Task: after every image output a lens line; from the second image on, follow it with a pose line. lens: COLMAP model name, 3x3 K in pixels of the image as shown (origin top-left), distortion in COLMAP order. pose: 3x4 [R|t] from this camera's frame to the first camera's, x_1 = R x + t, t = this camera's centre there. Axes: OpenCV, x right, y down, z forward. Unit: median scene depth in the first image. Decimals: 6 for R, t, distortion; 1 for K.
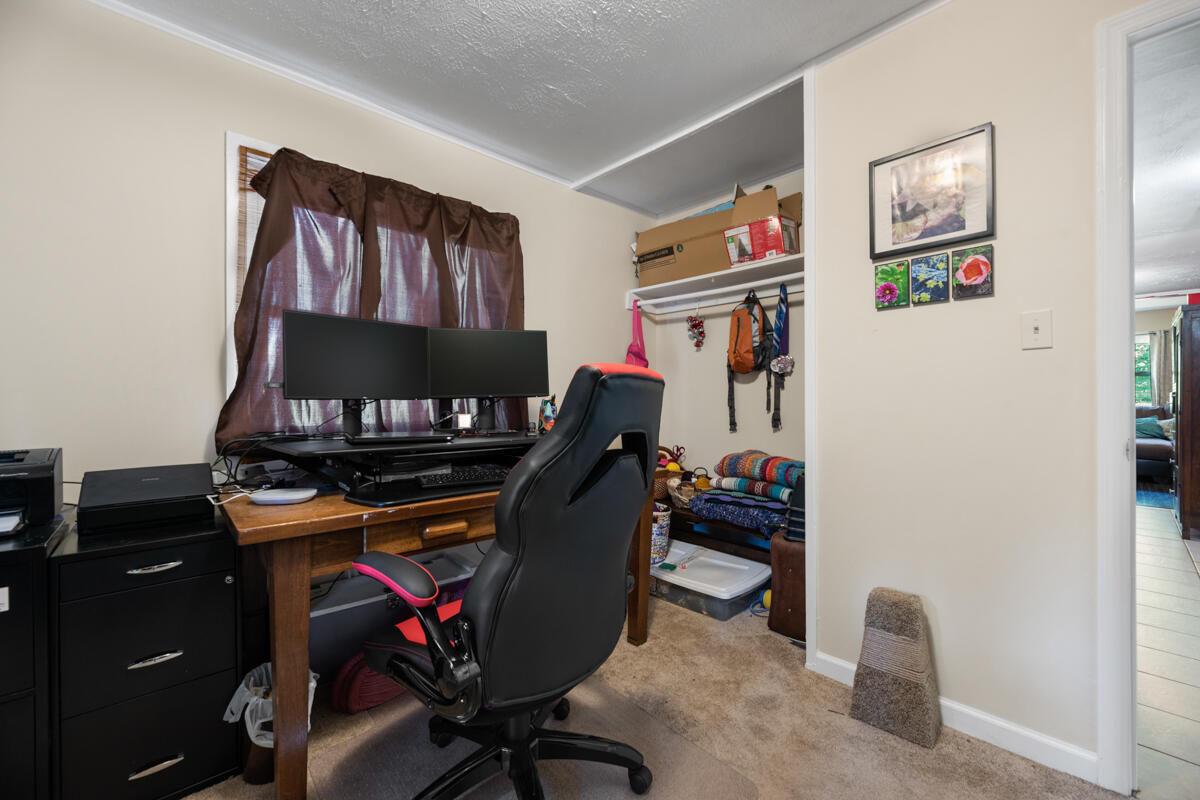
lens RADIAL K [[481.7, 0, 604.6], [0, 481.7, 398.0], [0, 0, 1]] dist [0.000610, 0.000004]
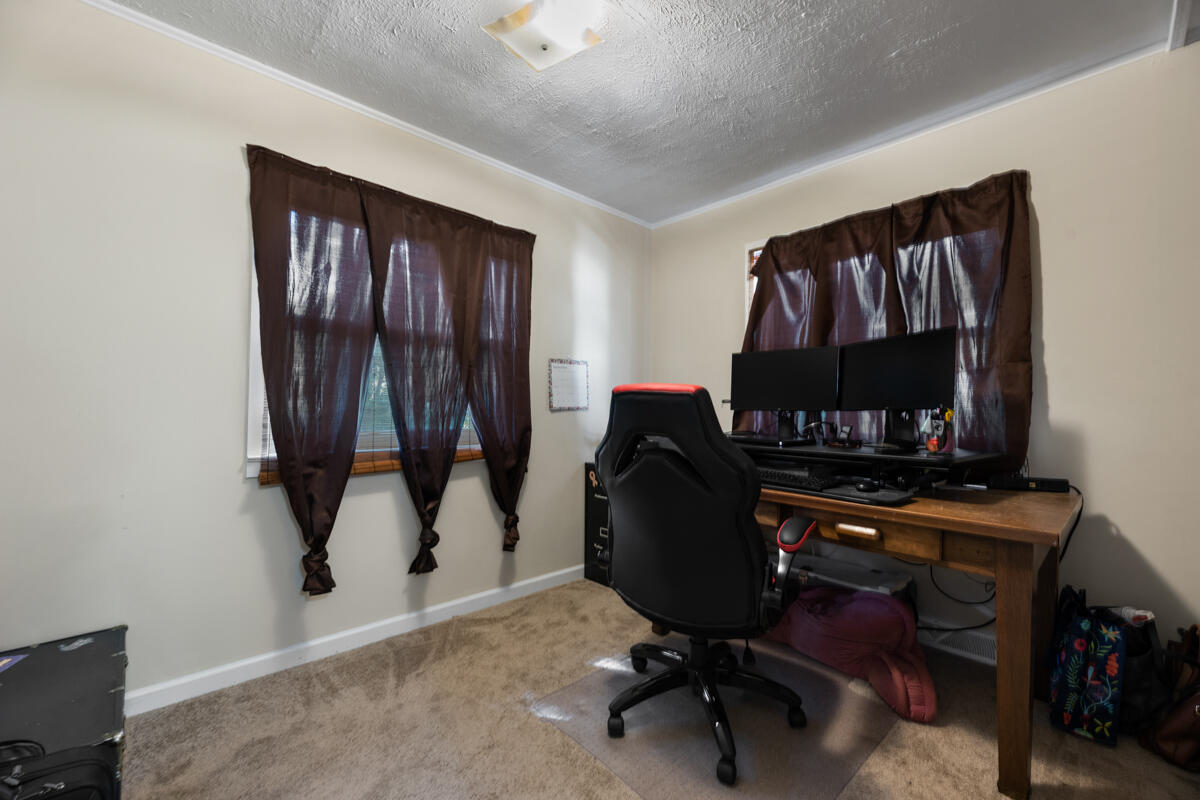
lens RADIAL K [[481.7, 0, 604.6], [0, 481.7, 398.0], [0, 0, 1]] dist [0.000610, 0.000004]
pose [[0.000516, -0.022298, -0.999751, 0.640749], [-0.007356, 0.999724, -0.022301, 0.000706], [0.999973, 0.007366, 0.000352, 0.411153]]
